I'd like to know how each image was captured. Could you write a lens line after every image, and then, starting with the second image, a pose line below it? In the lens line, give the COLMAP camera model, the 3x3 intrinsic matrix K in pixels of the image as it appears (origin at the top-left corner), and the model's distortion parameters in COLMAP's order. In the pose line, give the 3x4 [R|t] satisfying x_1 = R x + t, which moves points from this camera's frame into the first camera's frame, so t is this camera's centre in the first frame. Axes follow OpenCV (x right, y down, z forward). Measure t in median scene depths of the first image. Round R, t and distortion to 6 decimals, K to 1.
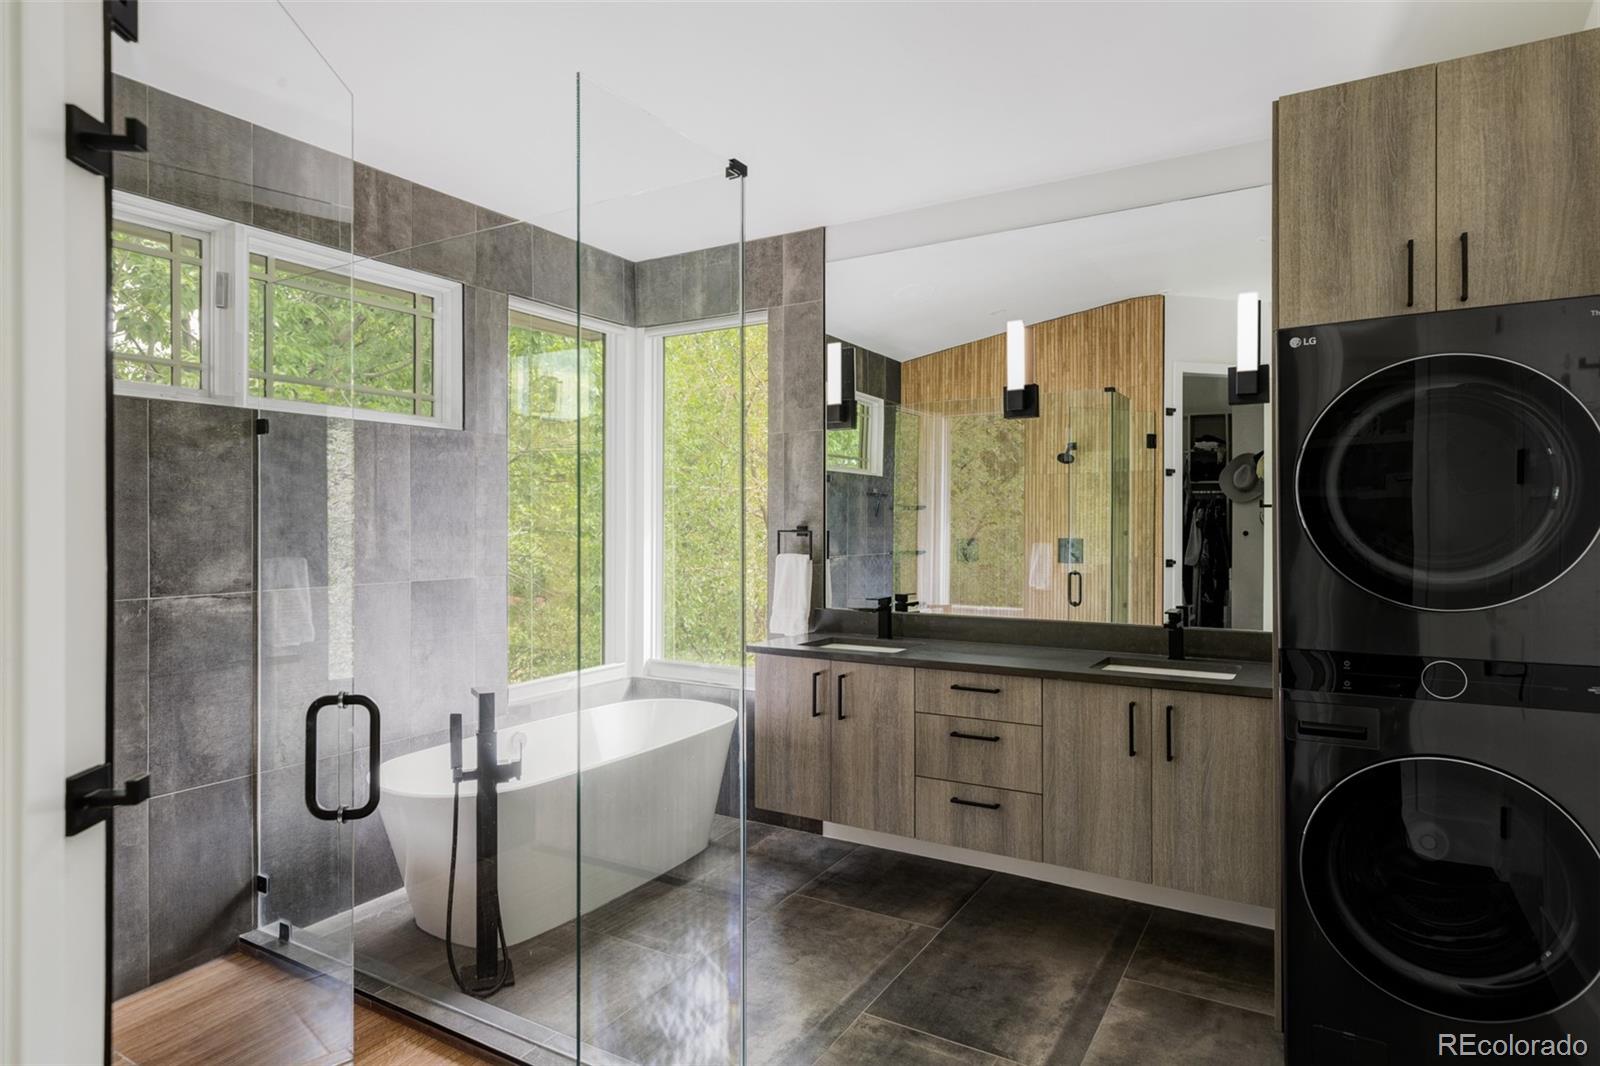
lens RADIAL K [[911.0, 0, 801.0], [0, 911.0, 526.2], [0, 0, 1]] dist [0.033177, -0.000756]
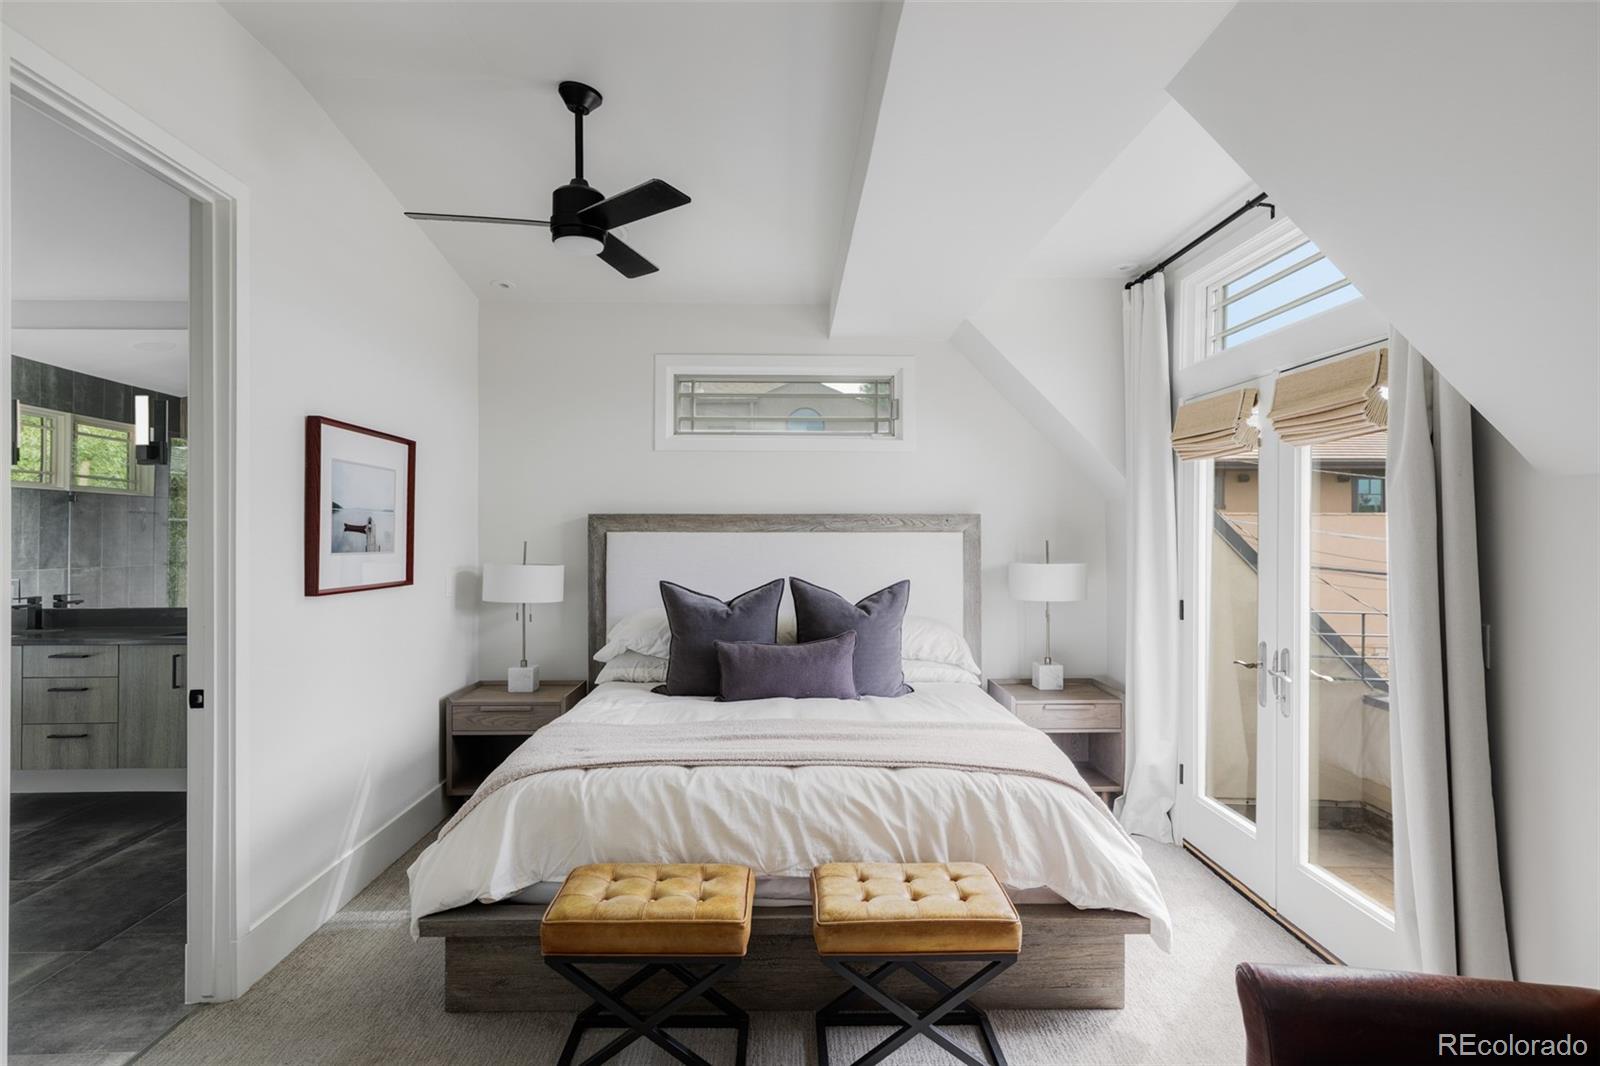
lens RADIAL K [[866.9, 0, 795.0], [0, 866.9, 526.0], [0, 0, 1]] dist [0.010984, -0.004038]
pose [[0.851042, 0.006139, 0.525063, 0.442716], [0.001763, 0.999893, -0.014548, -0.003514], [-0.525095, 0.013306, 0.850939, -0.764137]]
